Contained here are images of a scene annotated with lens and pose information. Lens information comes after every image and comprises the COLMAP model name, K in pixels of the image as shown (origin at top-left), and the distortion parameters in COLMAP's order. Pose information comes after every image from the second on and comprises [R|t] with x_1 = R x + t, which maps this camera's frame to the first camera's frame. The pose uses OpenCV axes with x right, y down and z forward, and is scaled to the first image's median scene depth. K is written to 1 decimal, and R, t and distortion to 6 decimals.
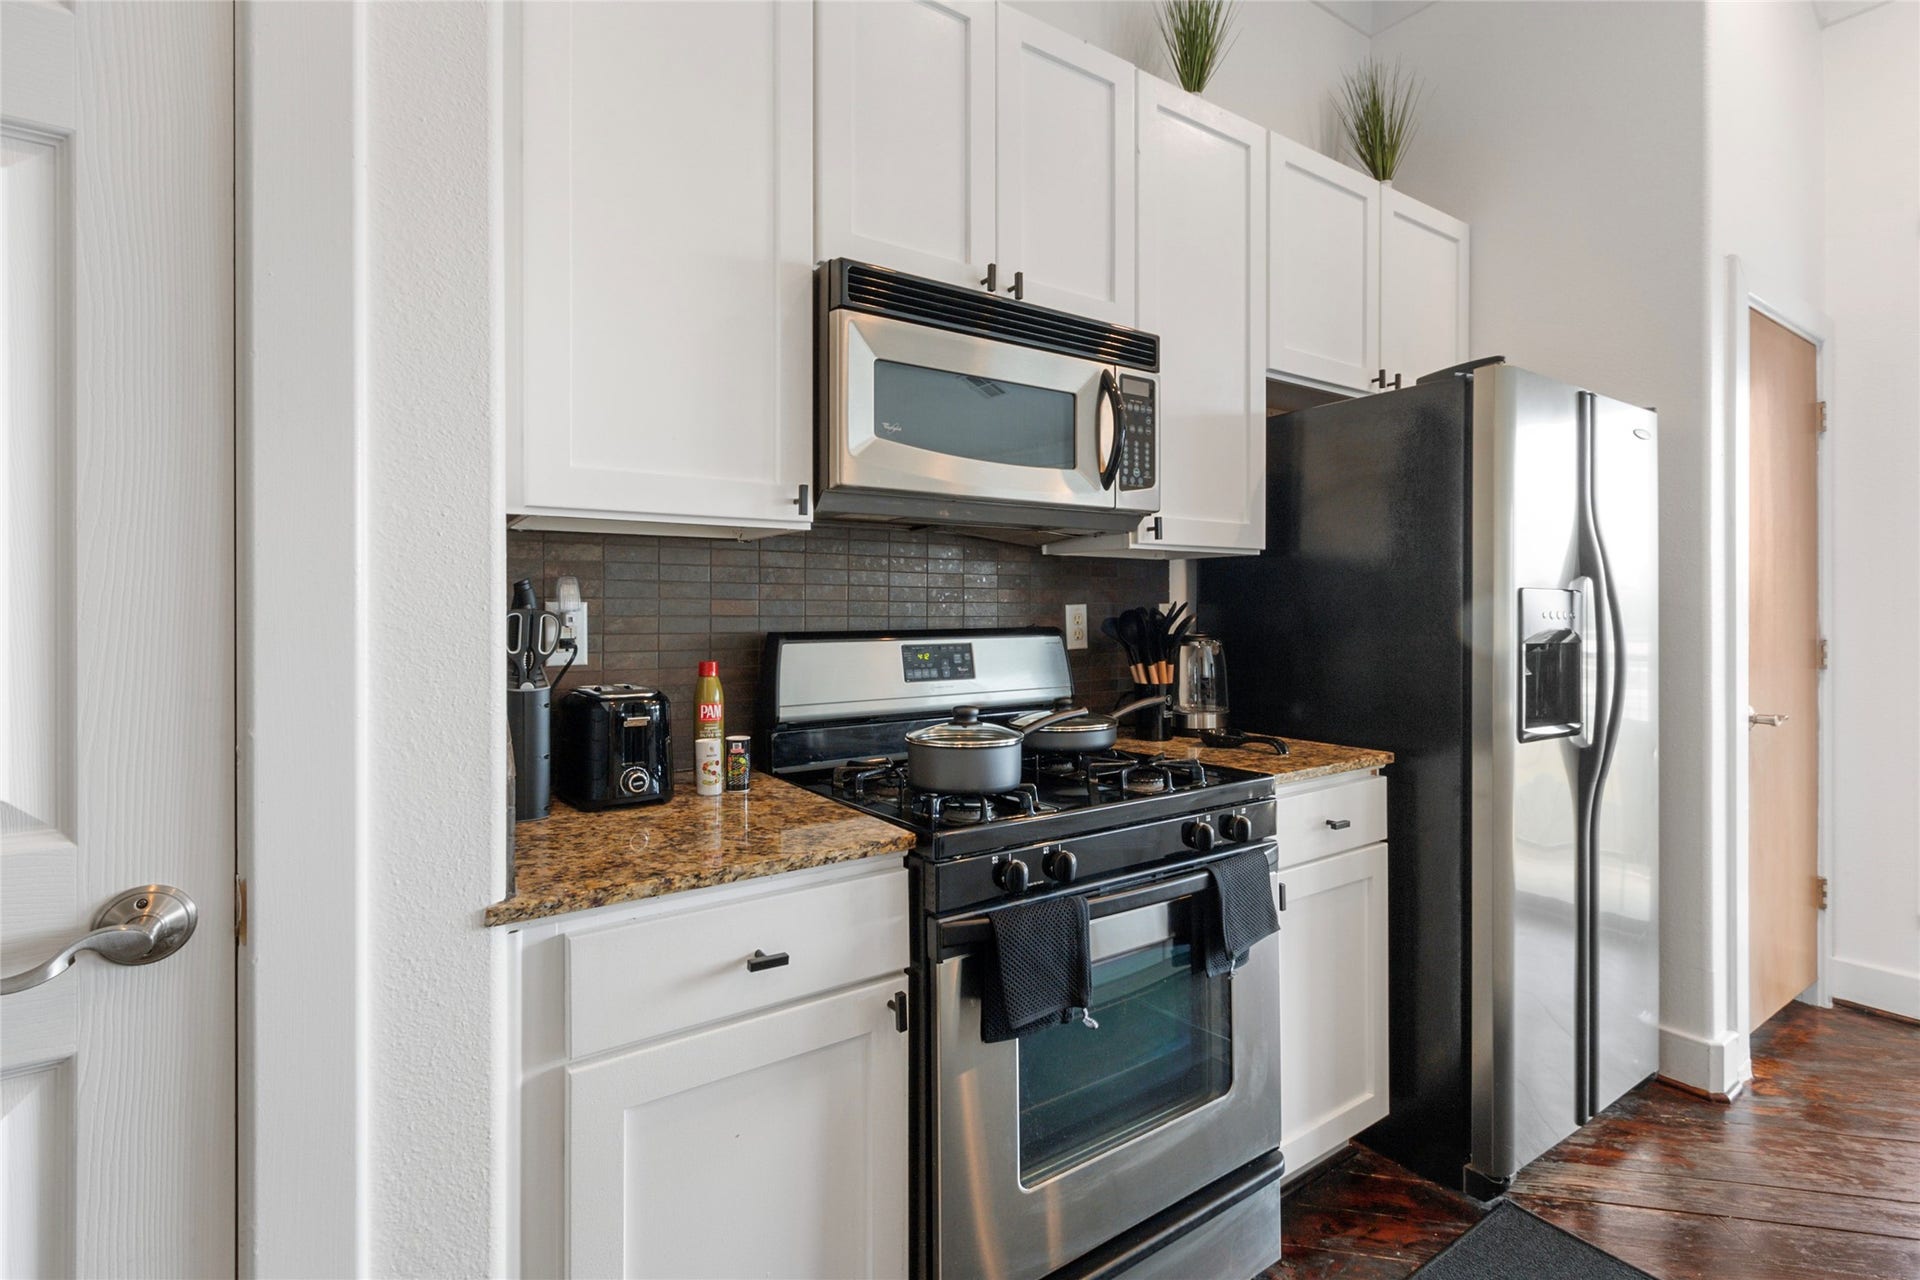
lens RADIAL K [[886.1, 0, 956.4], [0, 886.1, 612.5], [0, 0, 1]] dist [0.006396, 0.000472]
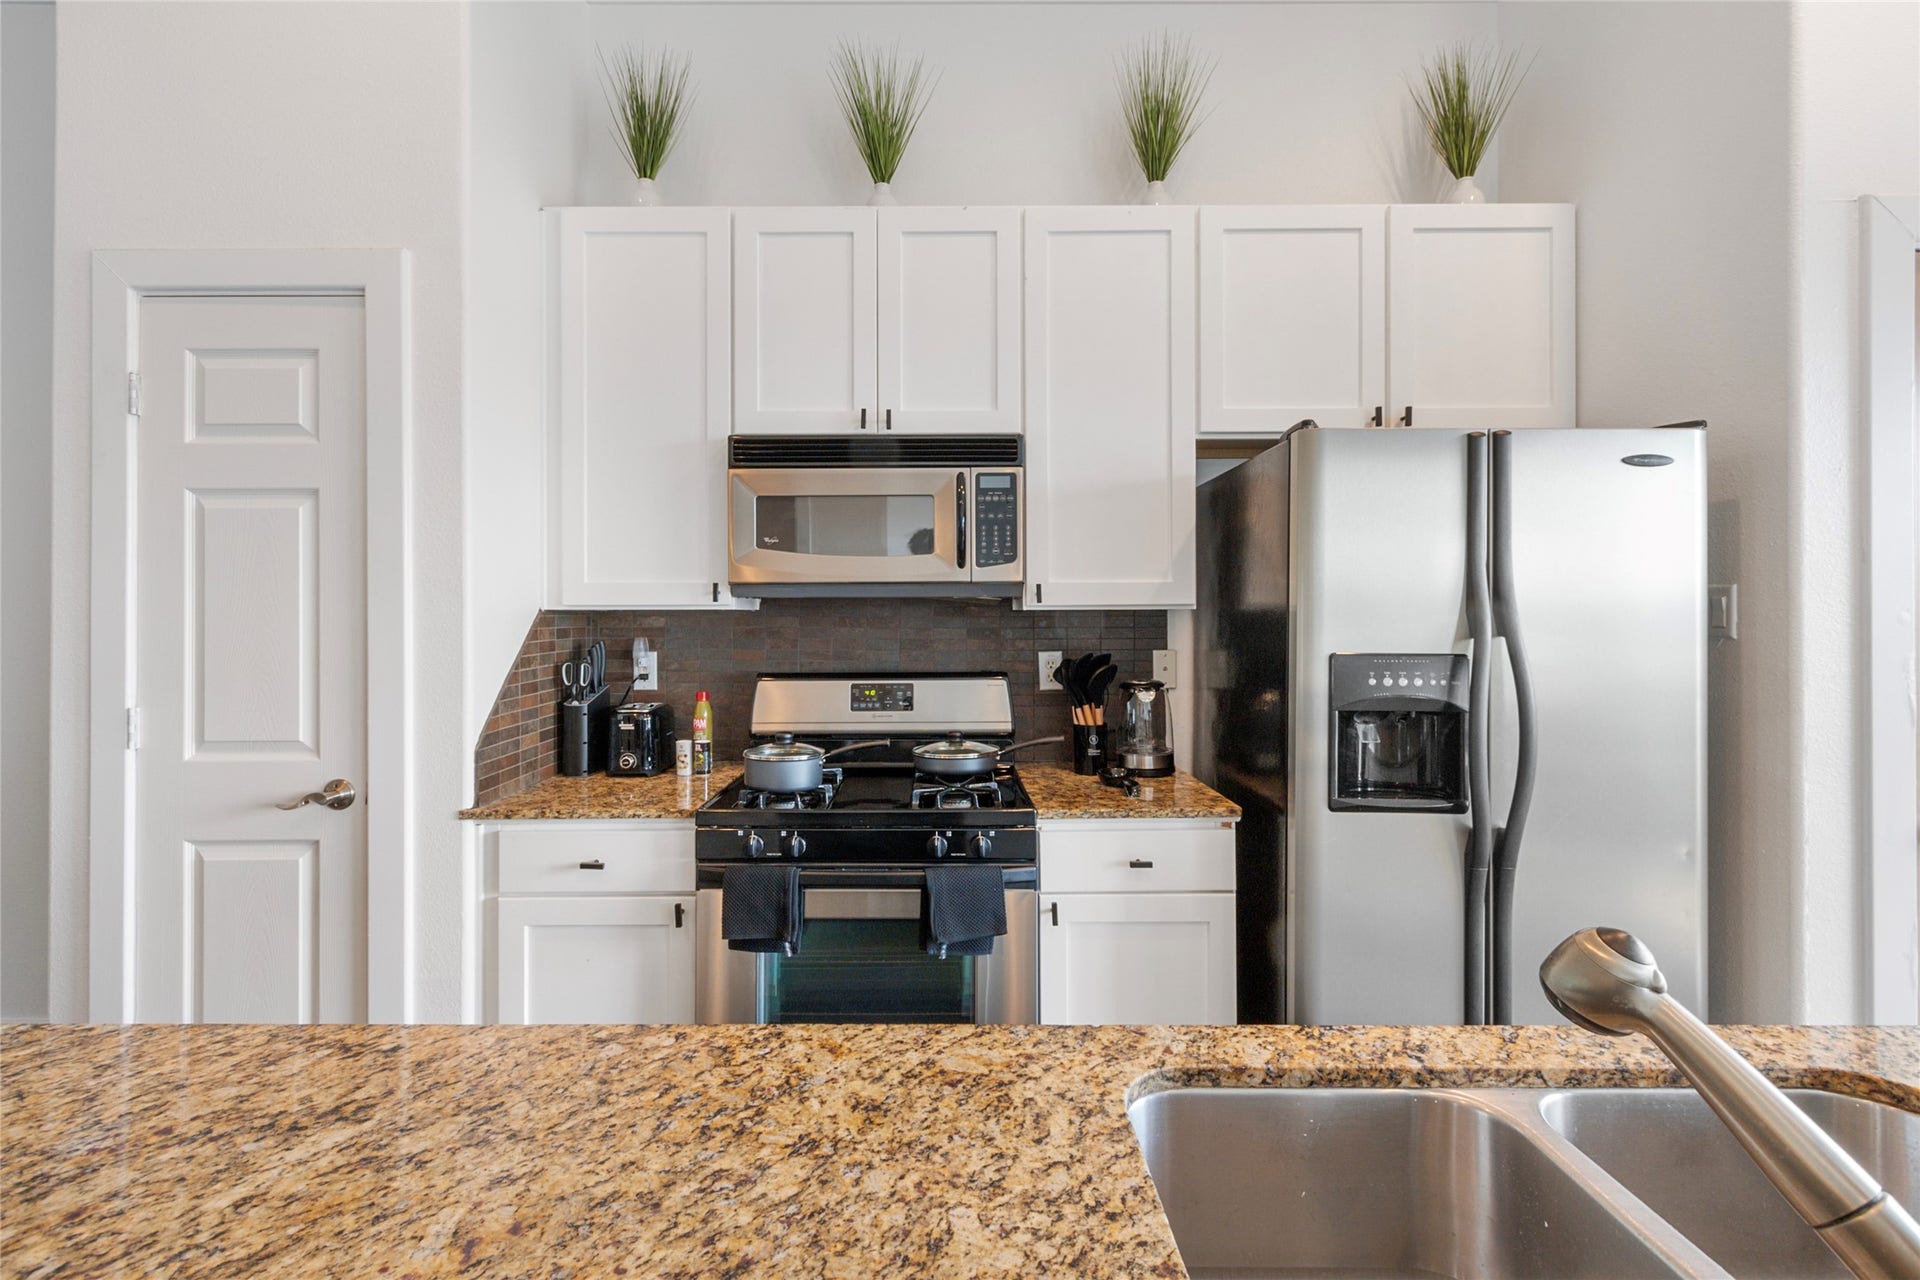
lens RADIAL K [[883.8, 0, 923.5], [0, 883.8, 614.0], [0, 0, 1]] dist [0.000812, 0.000386]
pose [[0.824673, -0.000902, -0.565609, 0.934193], [-0.000704, 0.999996, -0.002622, -0.078483], [0.565609, 0.002560, 0.824669, -0.070472]]
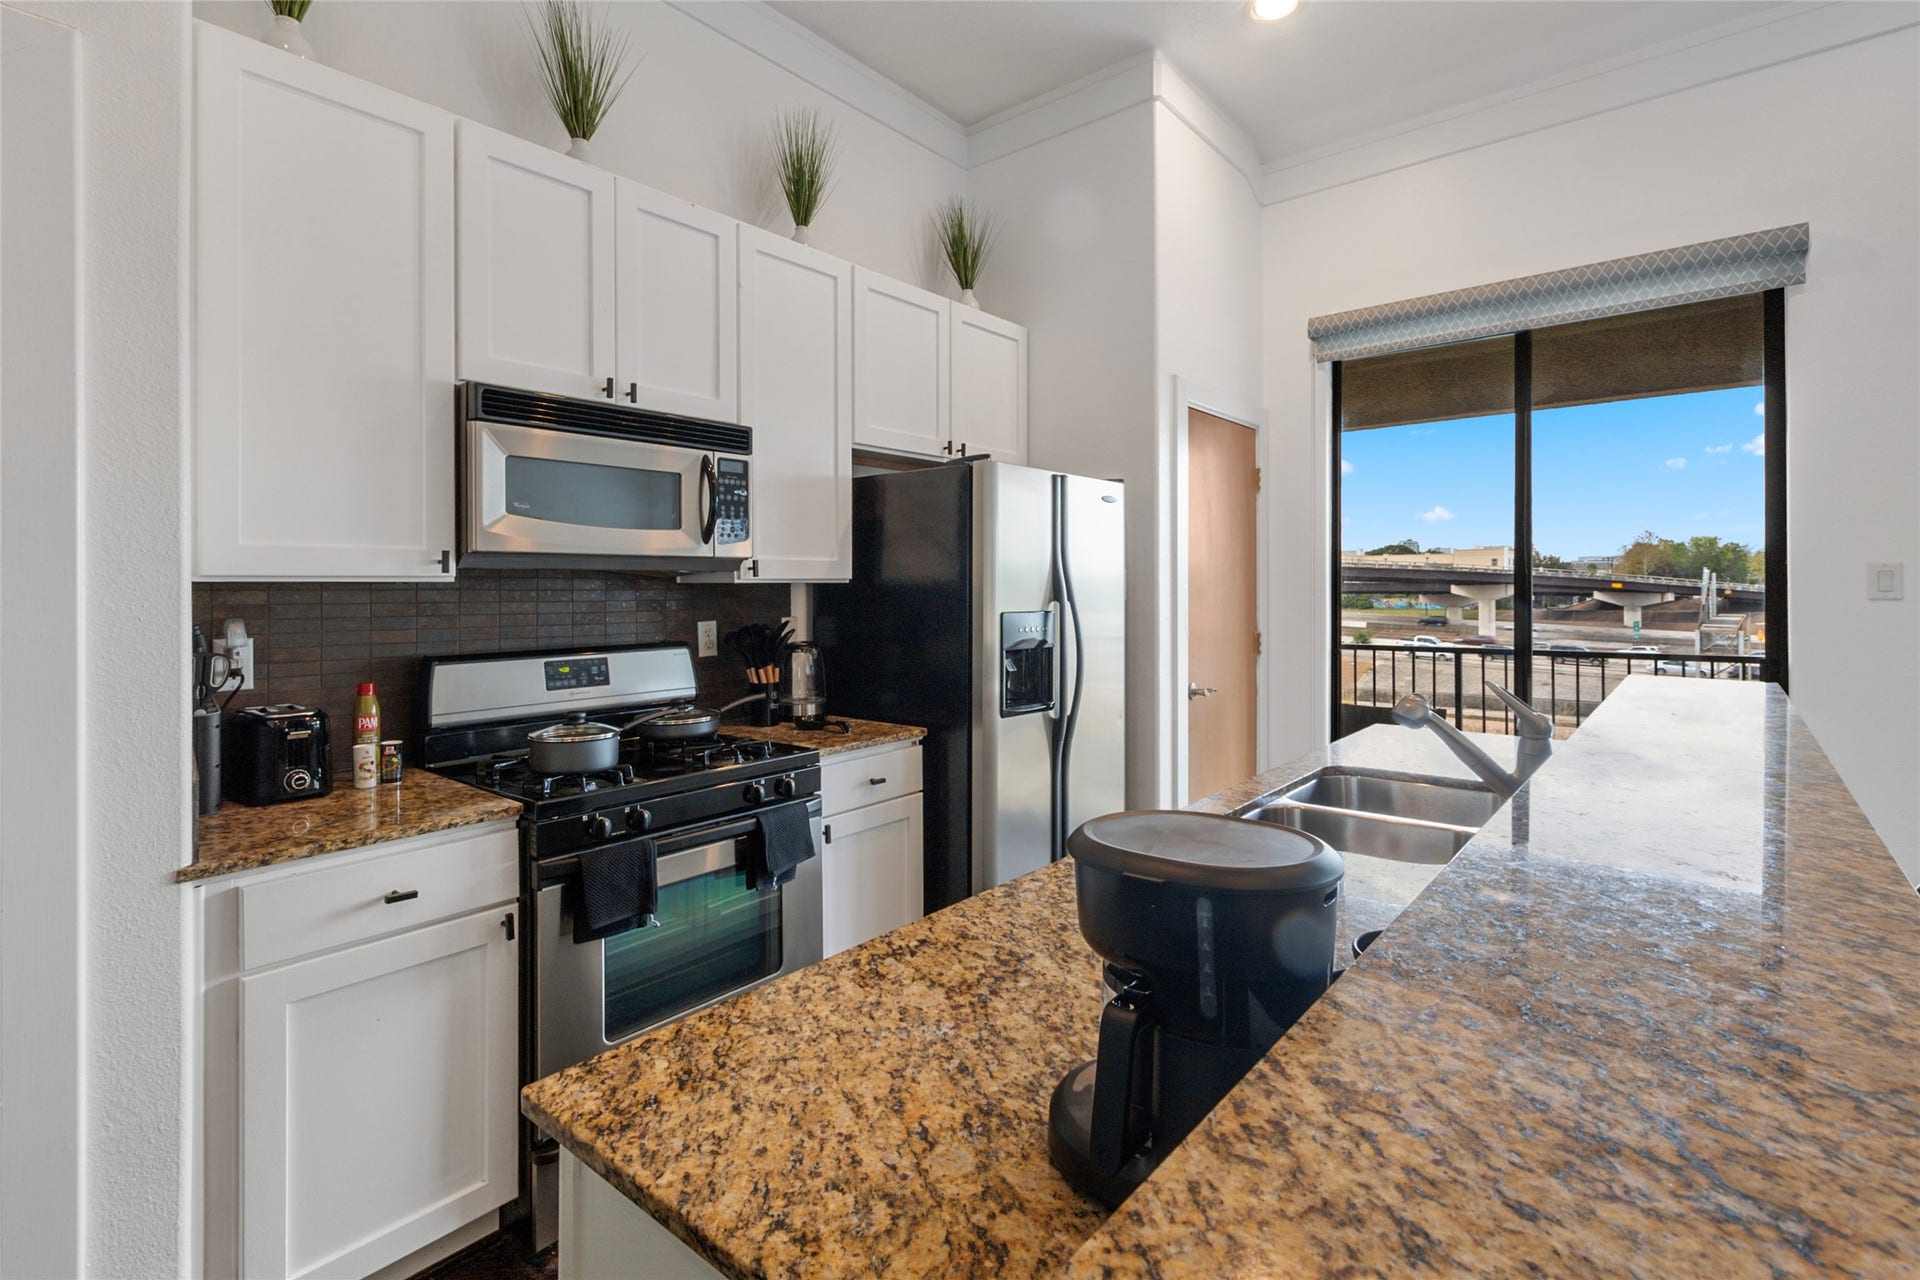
lens RADIAL K [[898.1, 0, 959.7], [0, 898.1, 586.2], [0, 0, 1]] dist [0.004357, -0.000426]
pose [[0.961663, -0.002622, 0.274222, 0.184935], [0.003322, 0.999992, -0.002089, -0.078289], [-0.274214, 0.002920, 0.961664, -0.472219]]
